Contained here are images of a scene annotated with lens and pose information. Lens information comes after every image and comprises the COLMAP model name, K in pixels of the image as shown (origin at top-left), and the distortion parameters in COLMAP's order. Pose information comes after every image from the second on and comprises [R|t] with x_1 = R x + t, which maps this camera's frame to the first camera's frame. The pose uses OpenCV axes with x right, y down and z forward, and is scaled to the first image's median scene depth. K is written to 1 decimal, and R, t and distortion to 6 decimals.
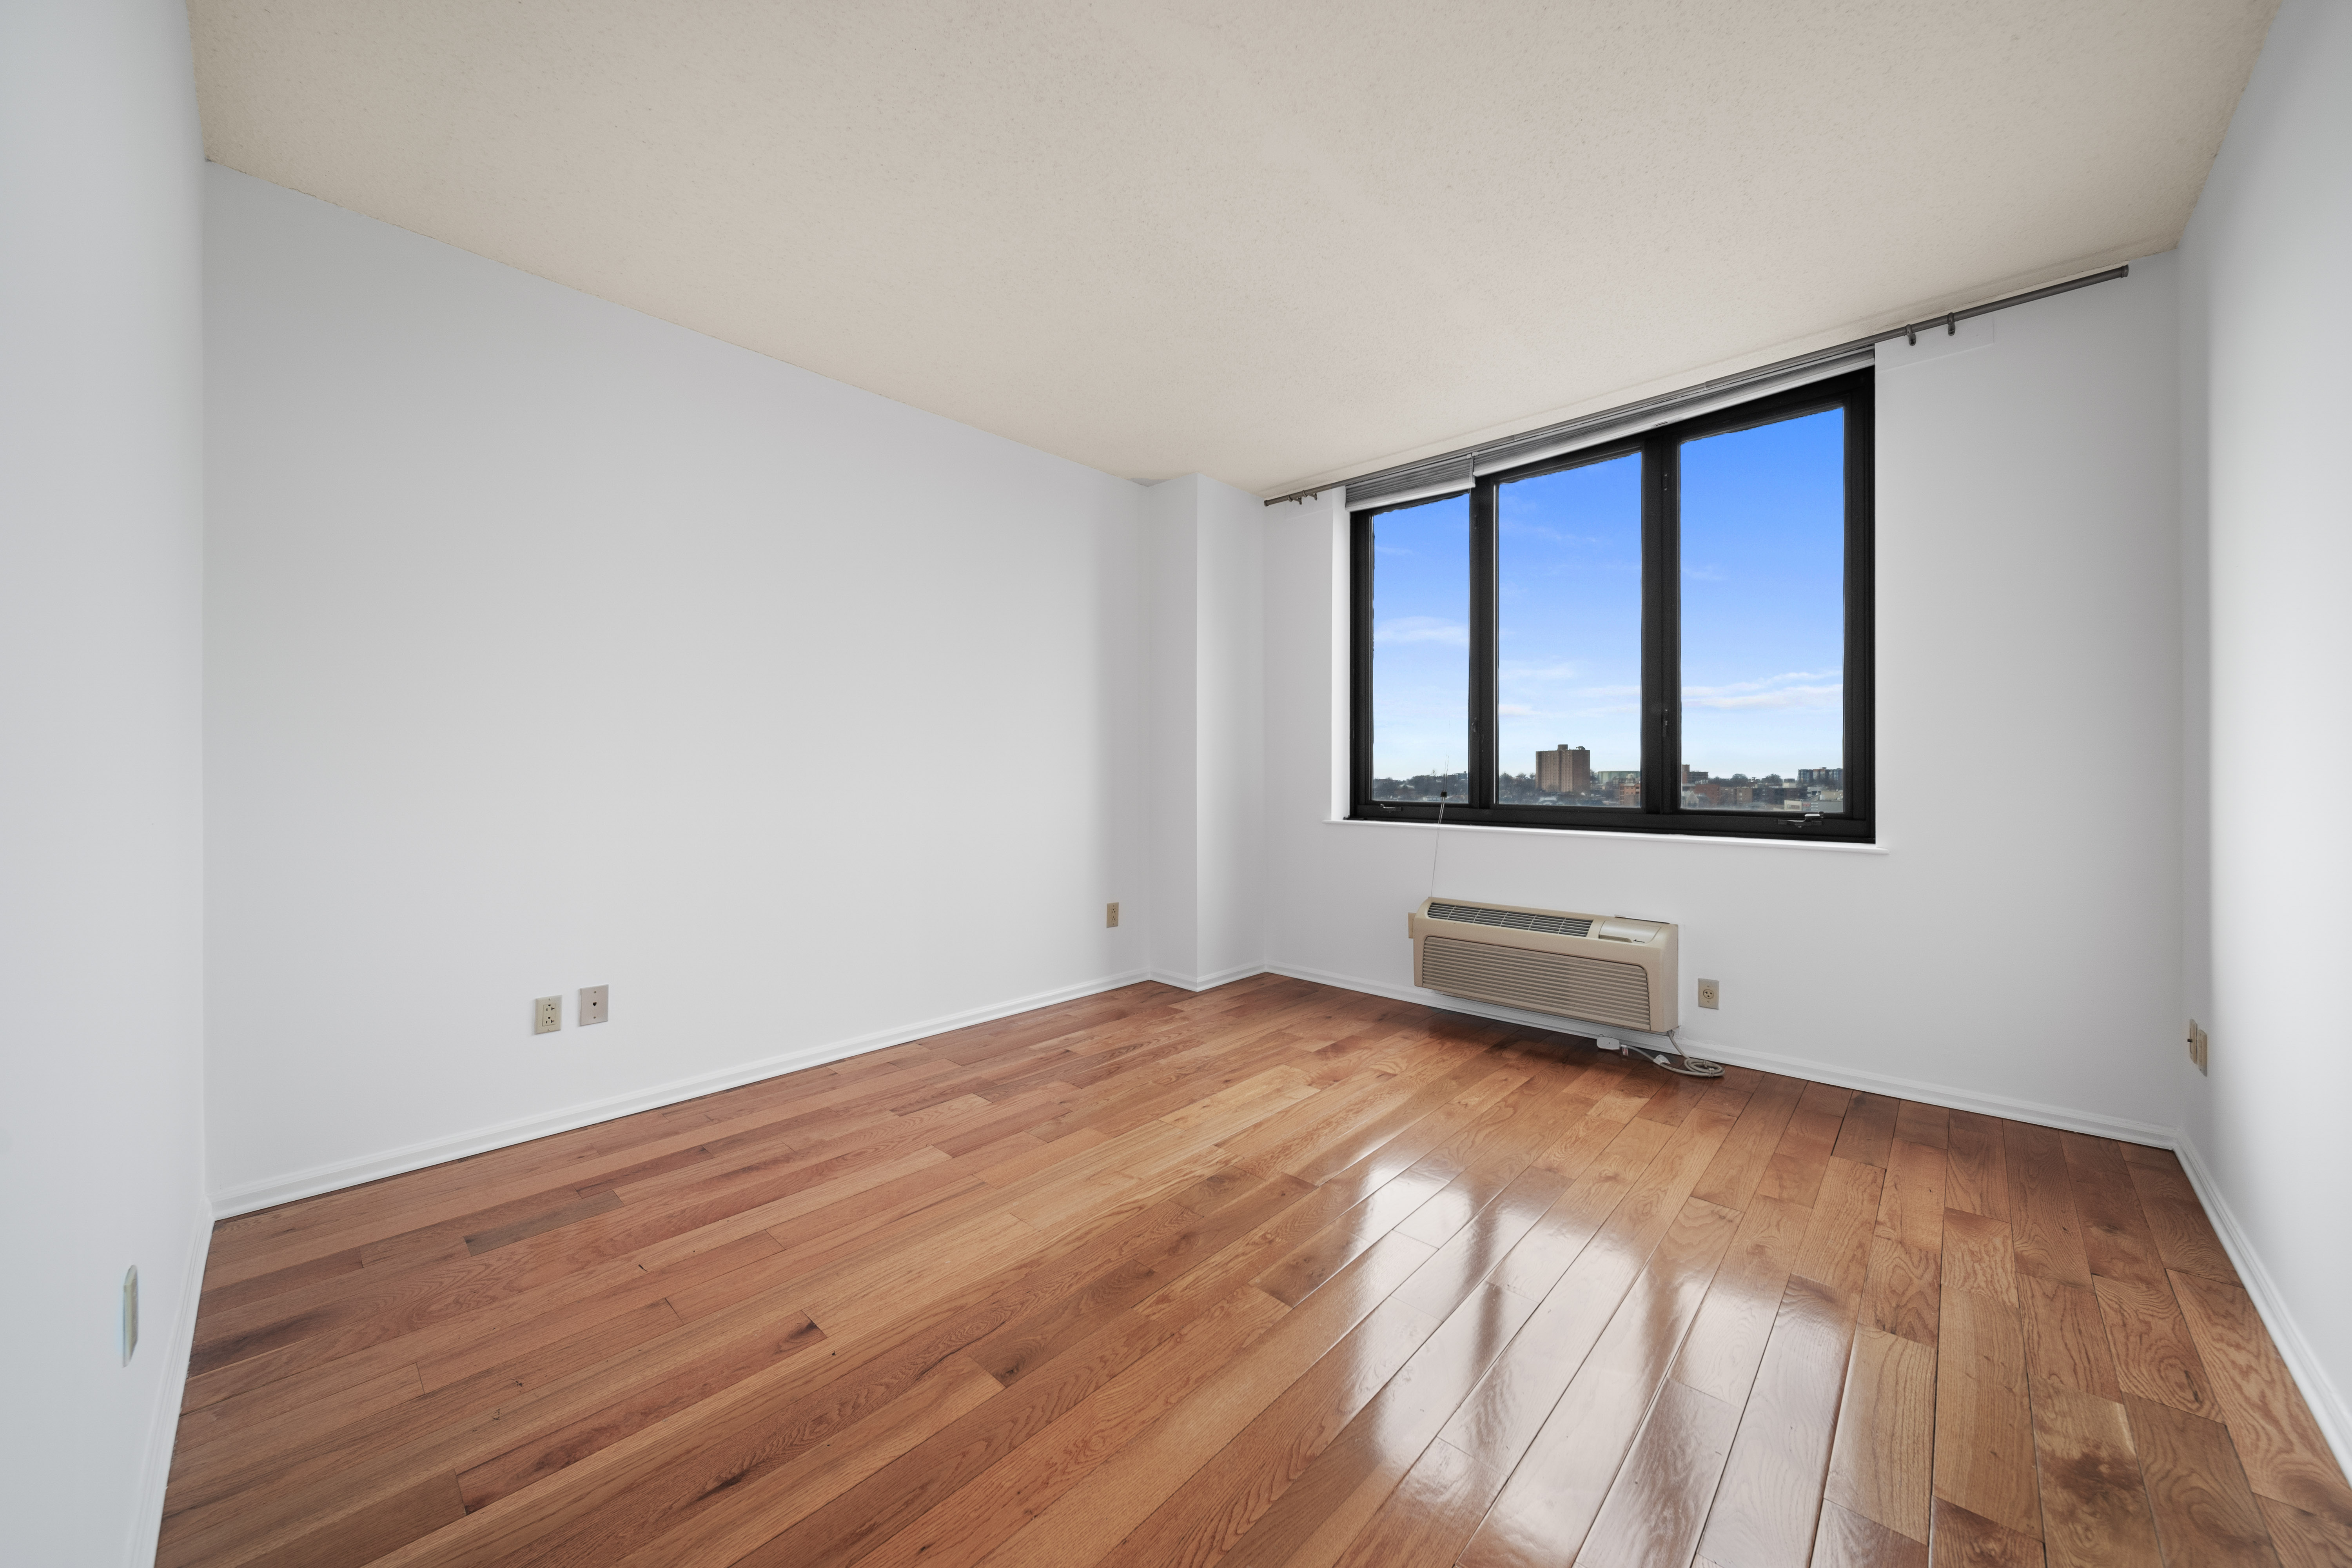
lens RADIAL K [[838.8, 0, 1175.3], [0, 838.8, 775.6], [0, 0, 1]] dist [0.001216, -0.000092]
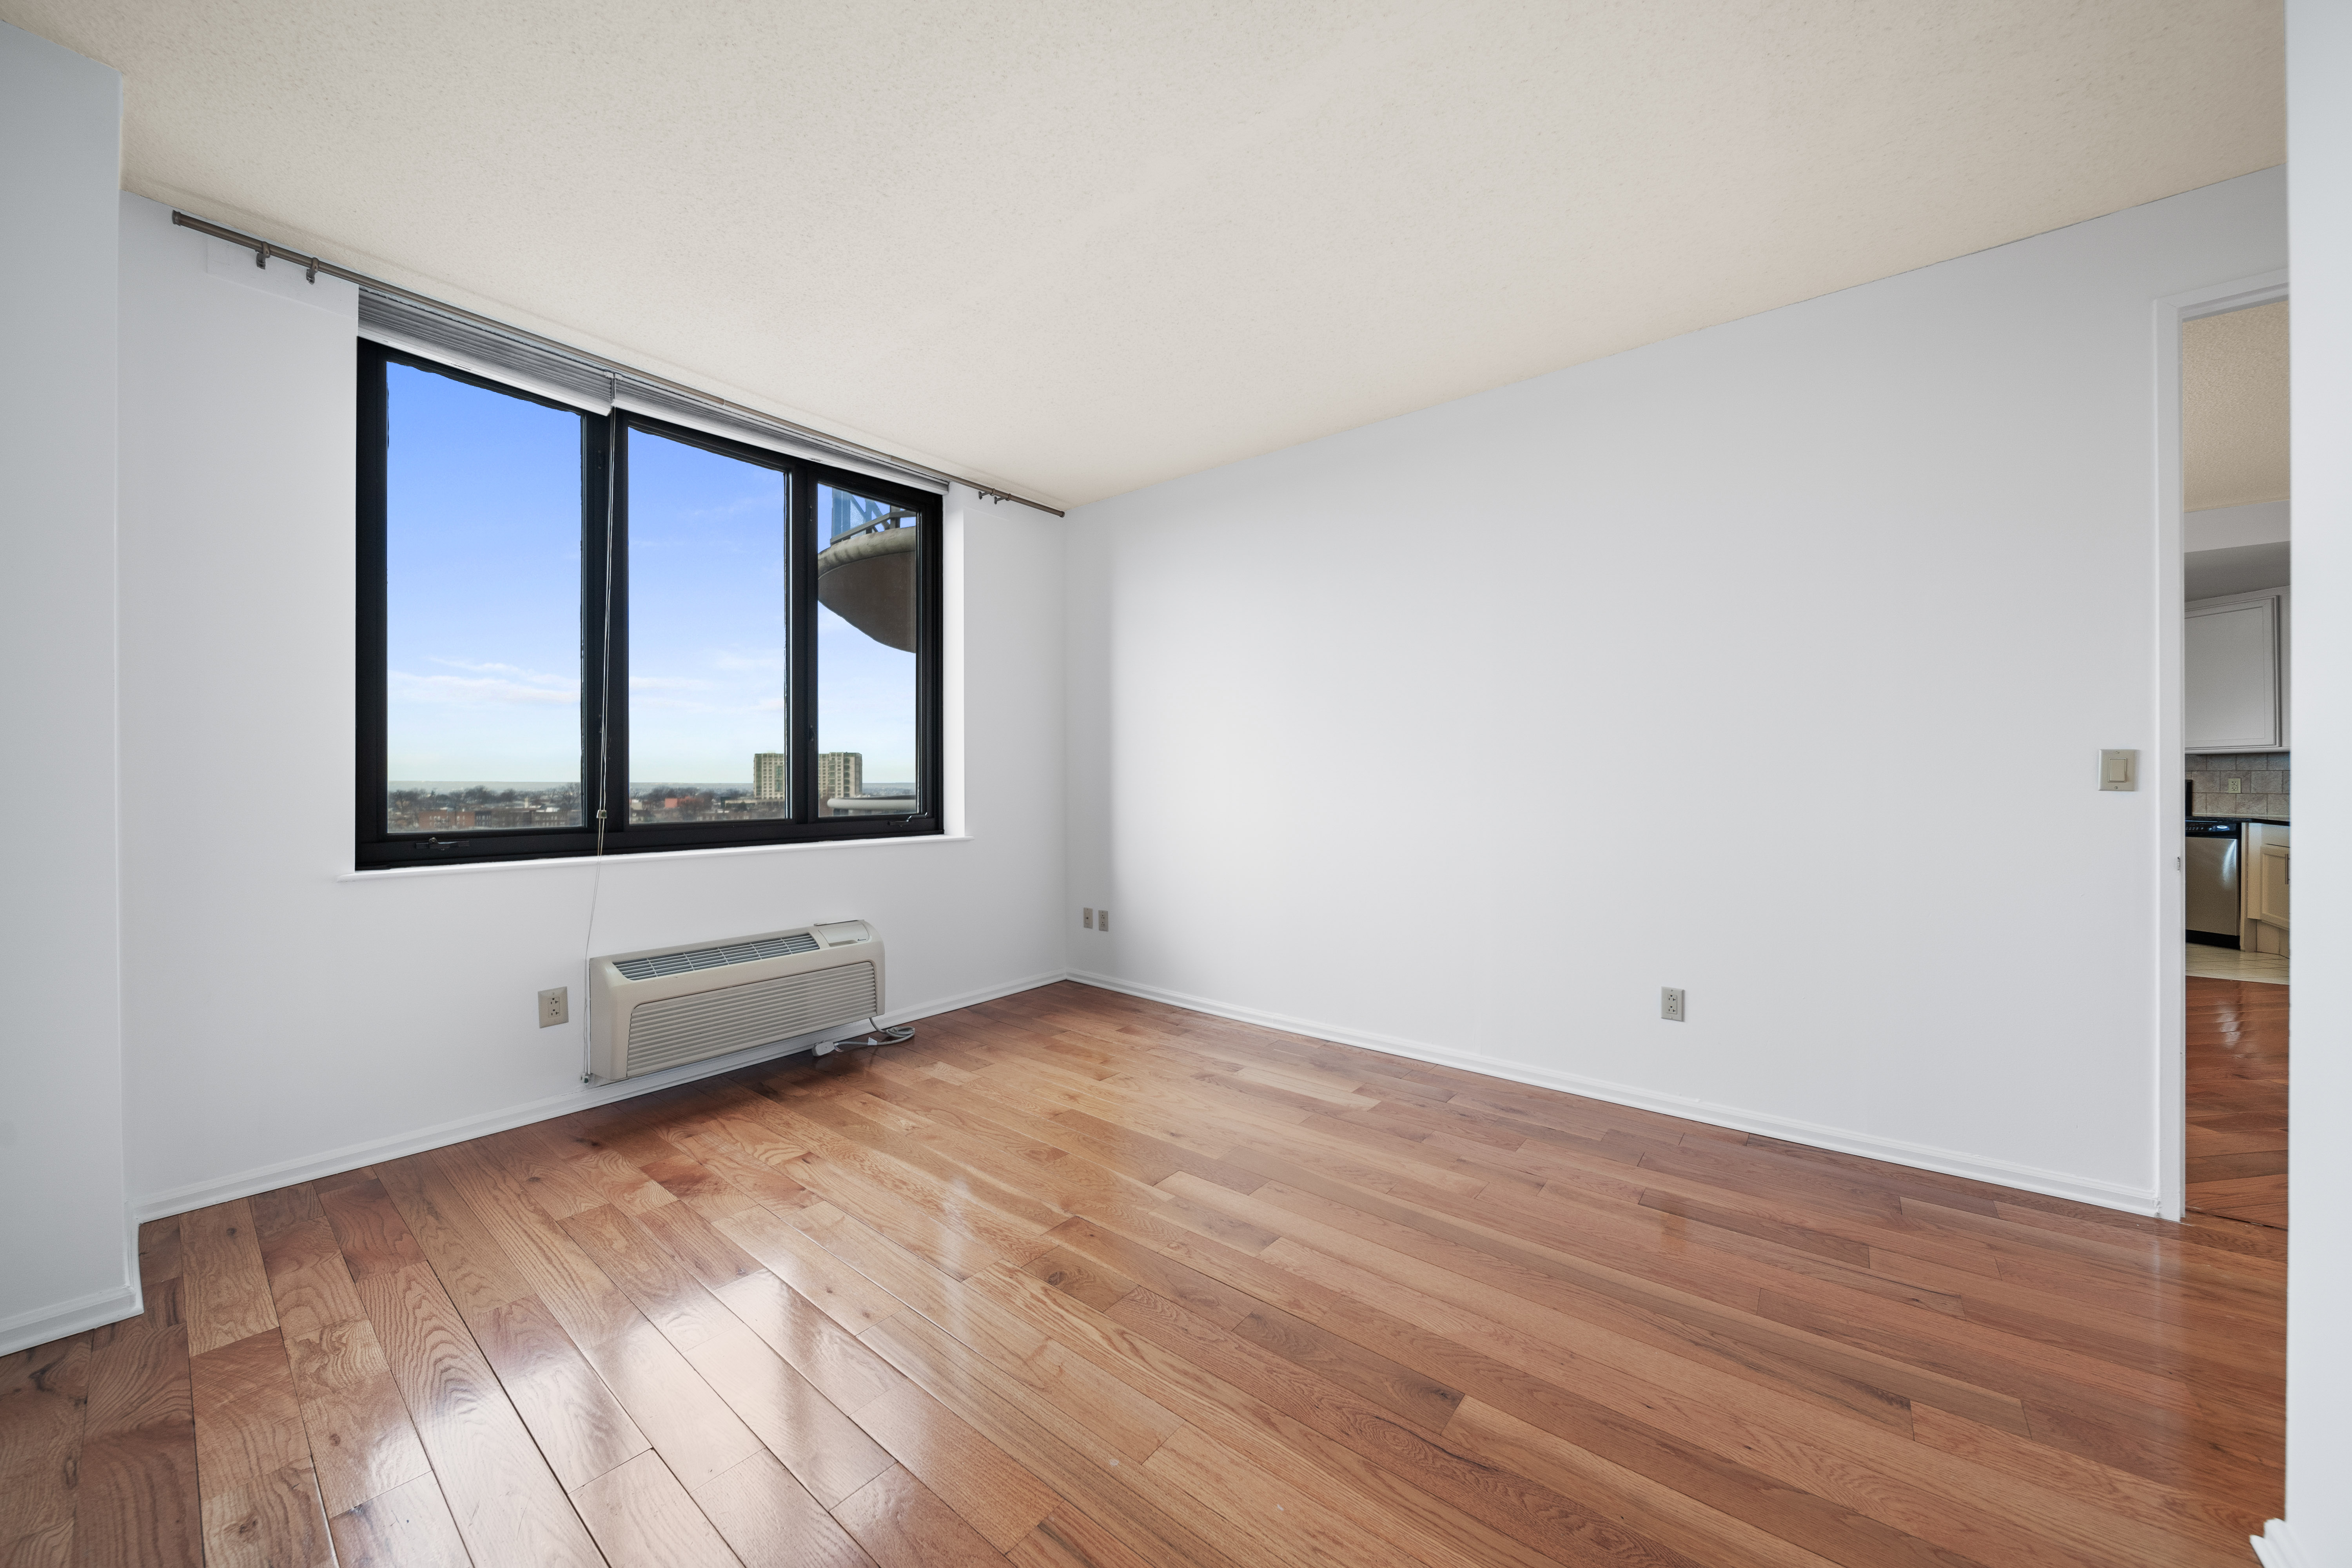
lens RADIAL K [[832.9, 0, 1175.1], [0, 832.9, 783.5], [0, 0, 1]] dist [-0.005710, -0.000283]
pose [[-0.077138, -0.001929, 0.997019, -0.615607], [0.008102, 0.999964, 0.002562, -0.004831], [-0.996988, 0.008276, -0.077120, 0.748621]]
